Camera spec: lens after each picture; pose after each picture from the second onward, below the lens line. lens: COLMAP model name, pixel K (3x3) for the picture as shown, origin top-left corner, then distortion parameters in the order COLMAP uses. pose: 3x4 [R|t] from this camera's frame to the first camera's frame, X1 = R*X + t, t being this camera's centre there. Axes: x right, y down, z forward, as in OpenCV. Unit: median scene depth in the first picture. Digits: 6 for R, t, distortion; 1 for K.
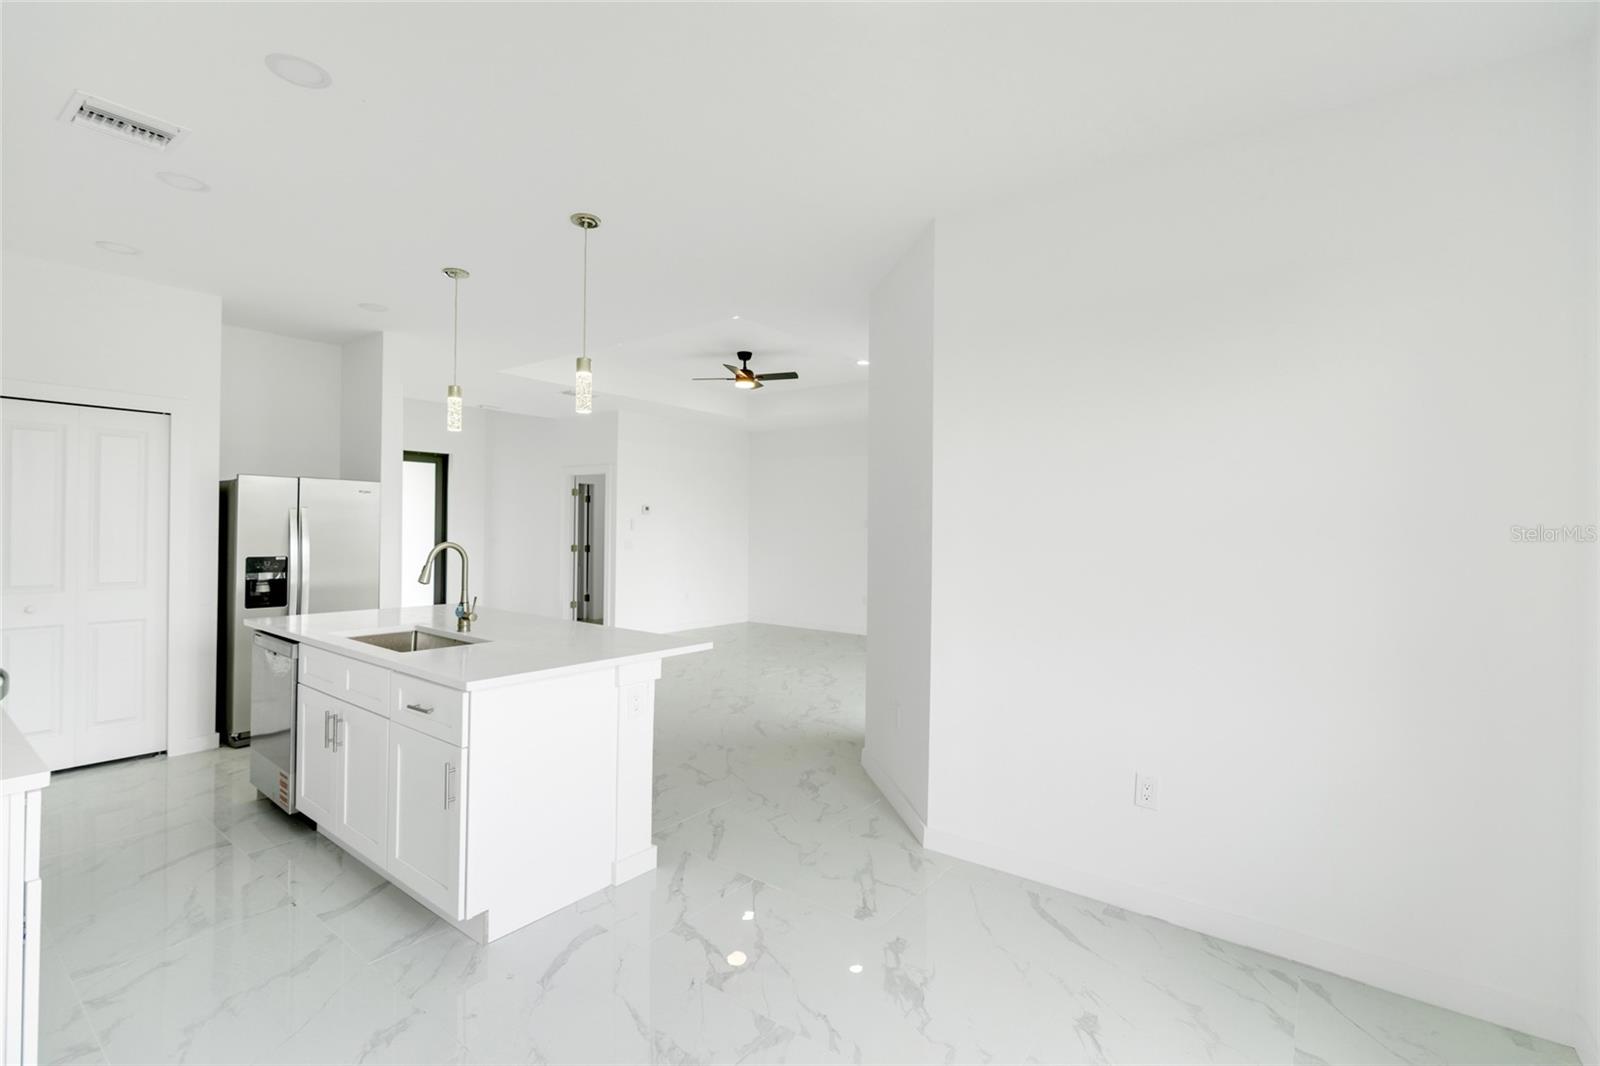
lens RADIAL K [[722.6, 0, 790.6], [0, 722.6, 524.1], [0, 0, 1]] dist [-0.014236, 0.005563]
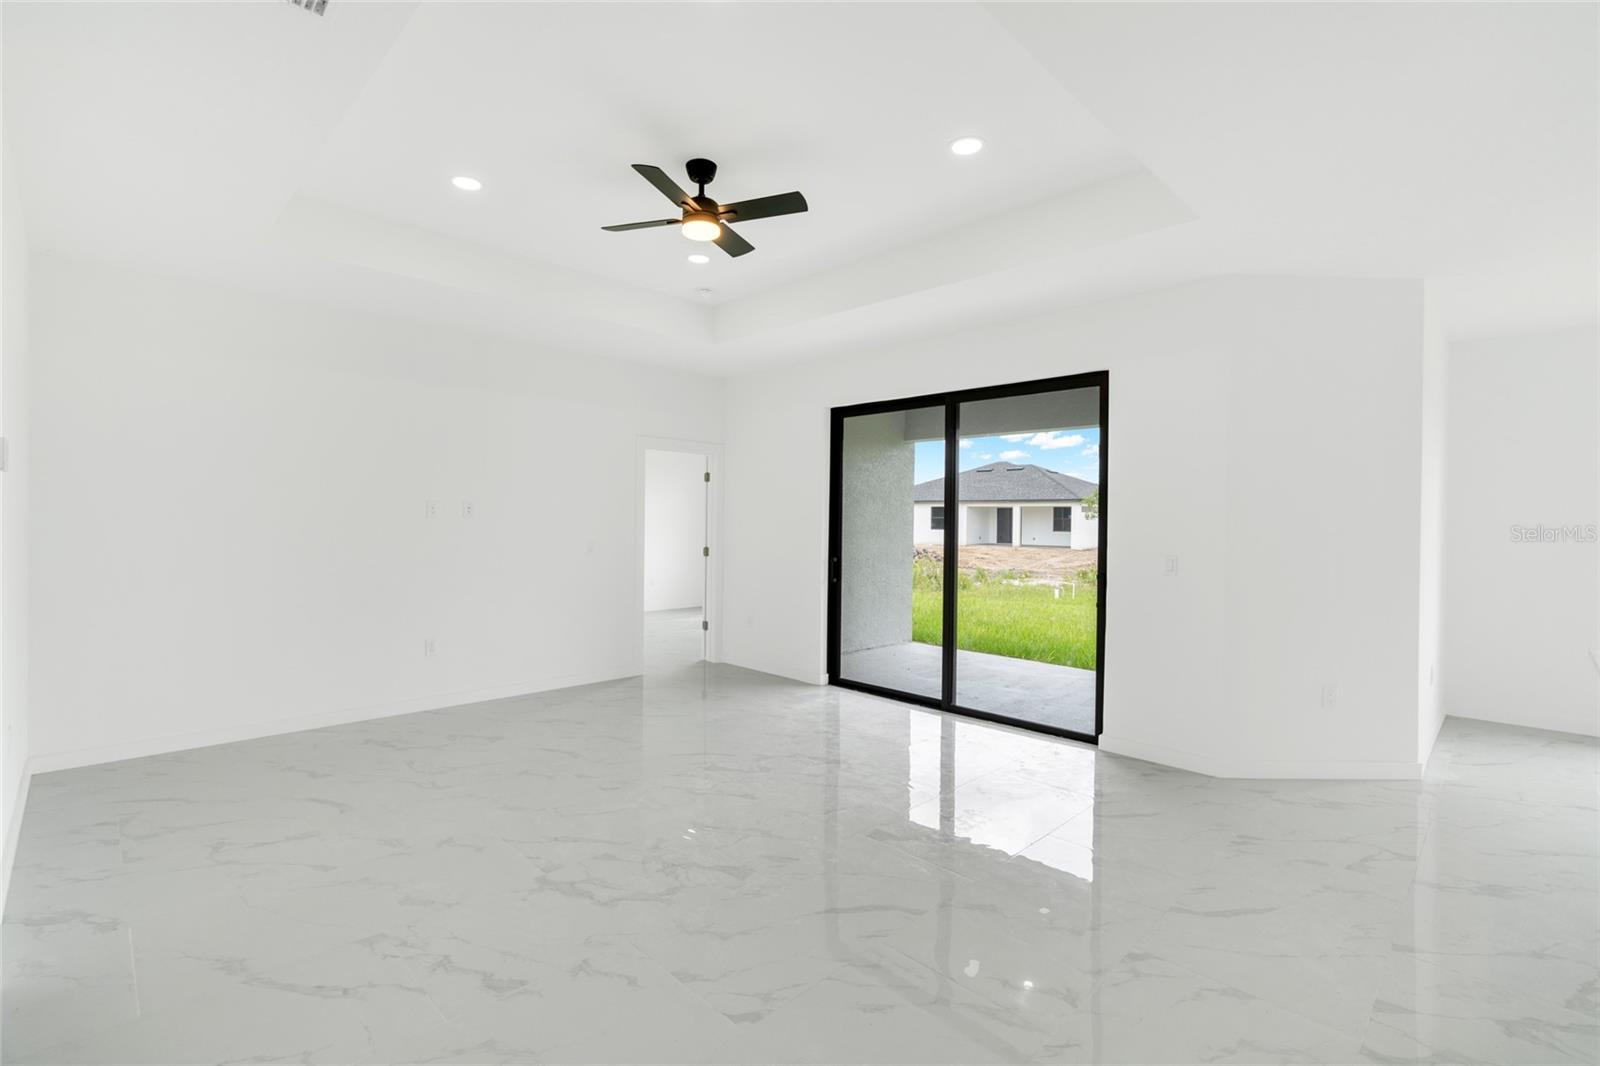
lens RADIAL K [[722.6, 0, 779.4], [0, 722.6, 516.3], [0, 0, 1]] dist [-0.014236, 0.005563]
pose [[0.146027, -0.004234, 0.989272, -0.934088], [-0.012161, 0.999908, 0.006075, -0.003440], [-0.989206, -0.012917, 0.145962, 1.492445]]
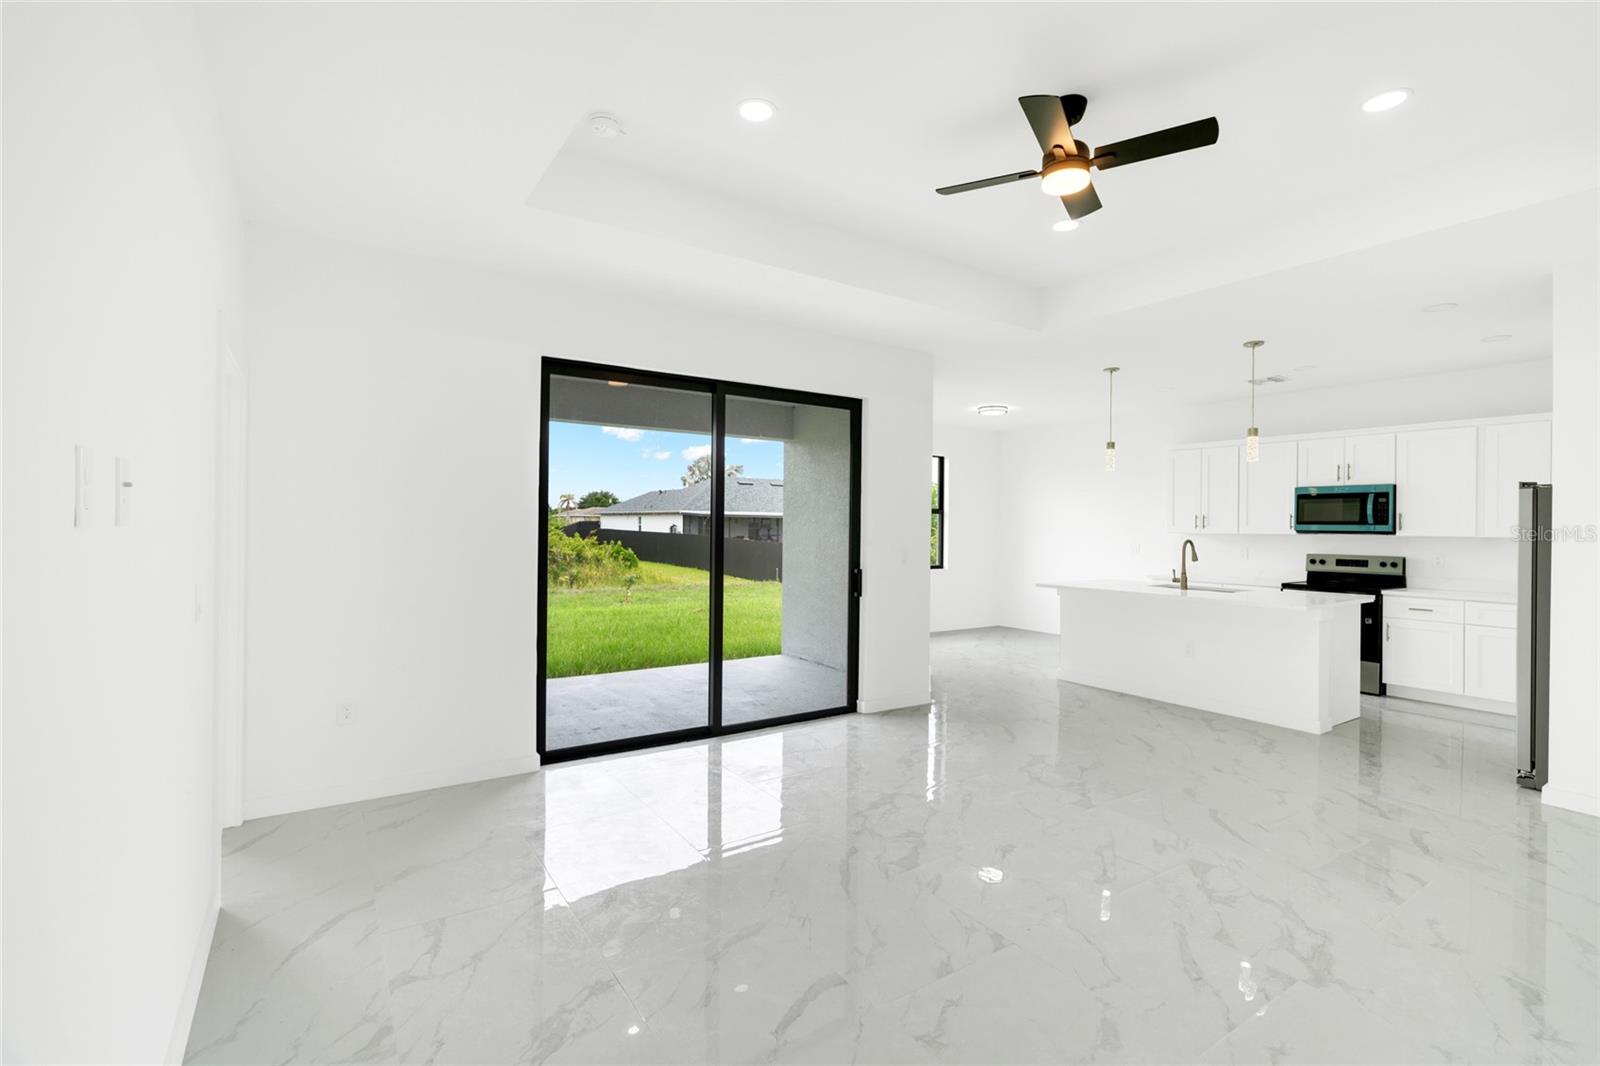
lens RADIAL K [[722.6, 0, 794.7], [0, 722.6, 525.0], [0, 0, 1]] dist [-0.014236, 0.005563]
pose [[-0.945804, -0.021829, 0.324004, -0.093931], [-0.022738, 0.999741, 0.000982, 0.007103], [-0.323942, -0.006438, -0.946055, 2.451451]]
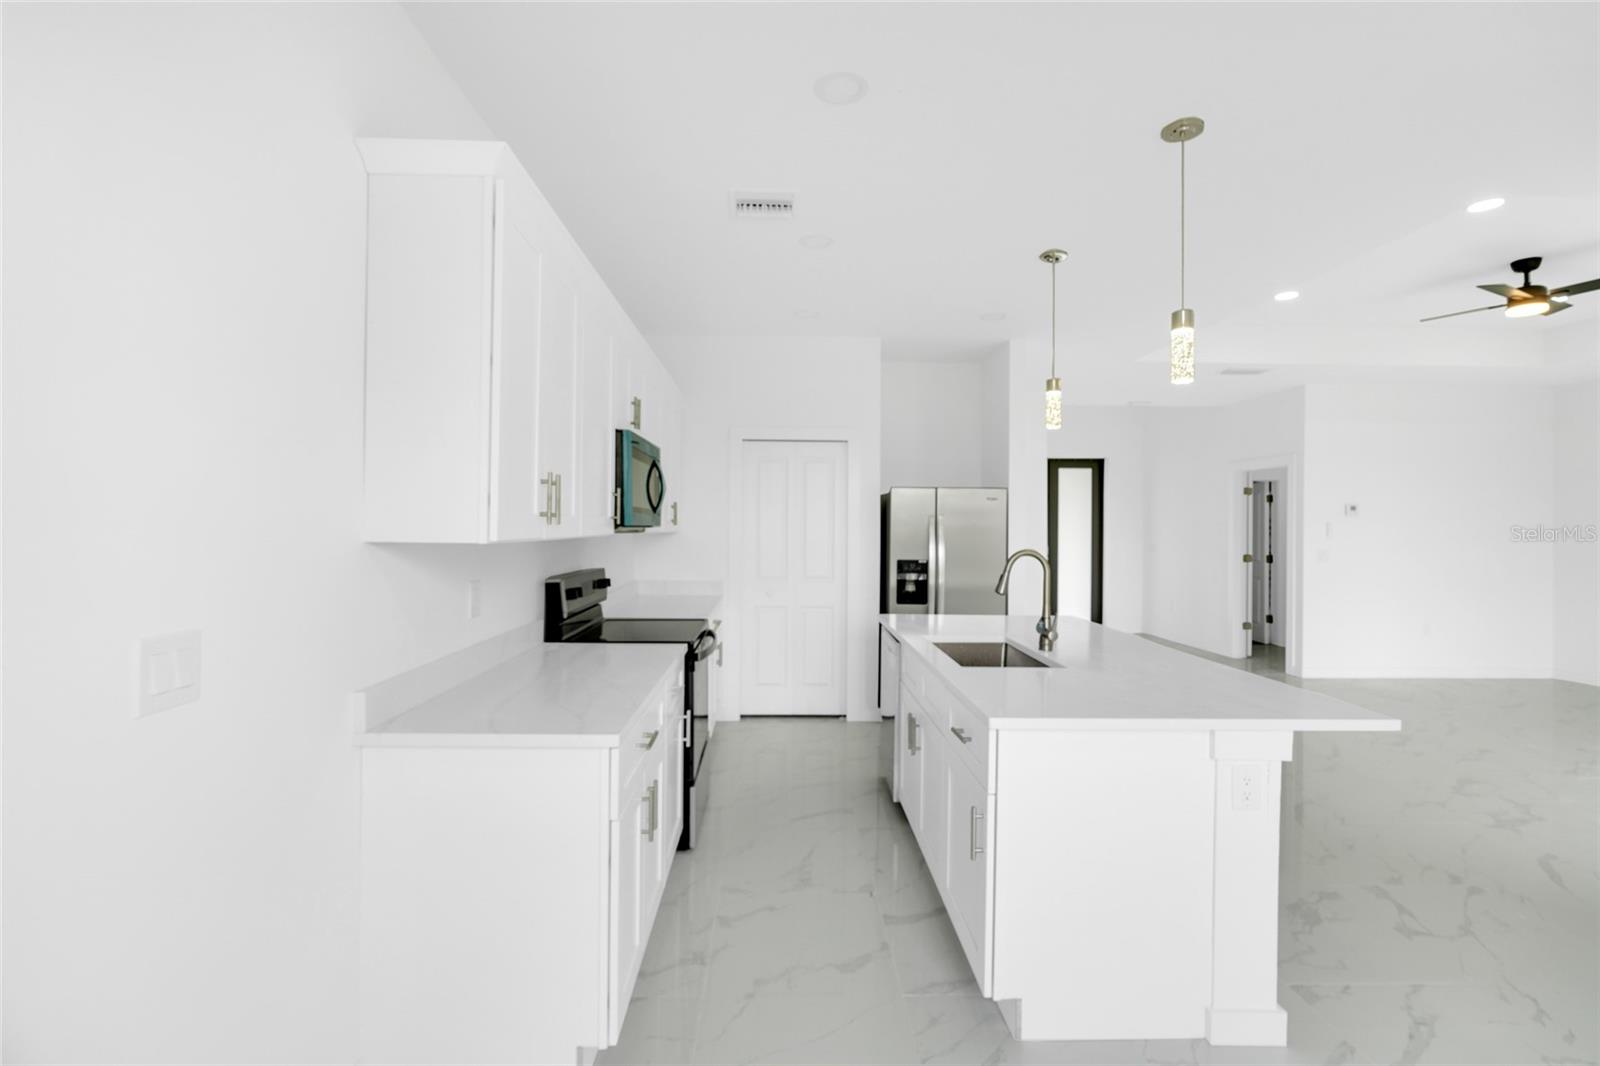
lens RADIAL K [[715.3, 0, 794.4], [0, 715.3, 525.5], [0, 0, 1]] dist [-0.008946, 0.004462]
pose [[0.625836, -0.007757, -0.779916, 0.033616], [0.002759, 0.999966, -0.007732, 0.000557], [0.779950, 0.002687, 0.625836, 0.168846]]
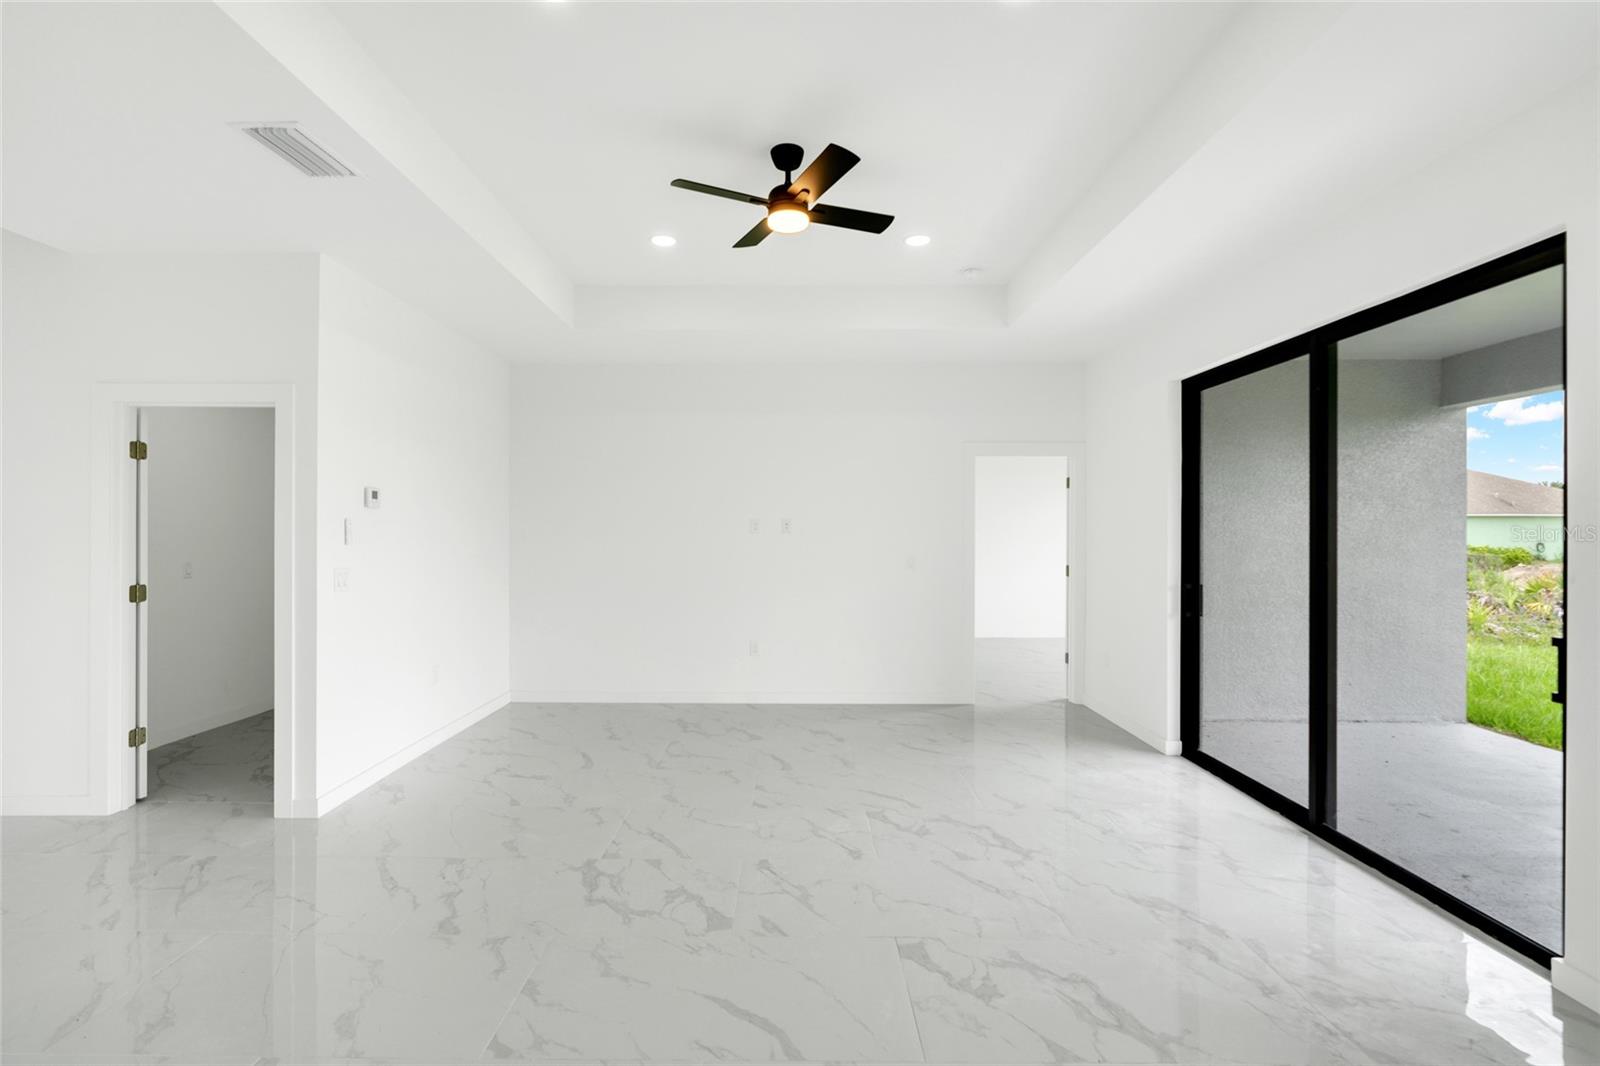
lens RADIAL K [[722.6, 0, 781.3], [0, 722.6, 534.4], [0, 0, 1]] dist [-0.014236, 0.005563]
pose [[0.802962, -0.014485, 0.595854, -0.581721], [0.007237, 0.999868, 0.014553, -0.006163], [-0.595986, -0.007373, 0.802961, 1.088804]]
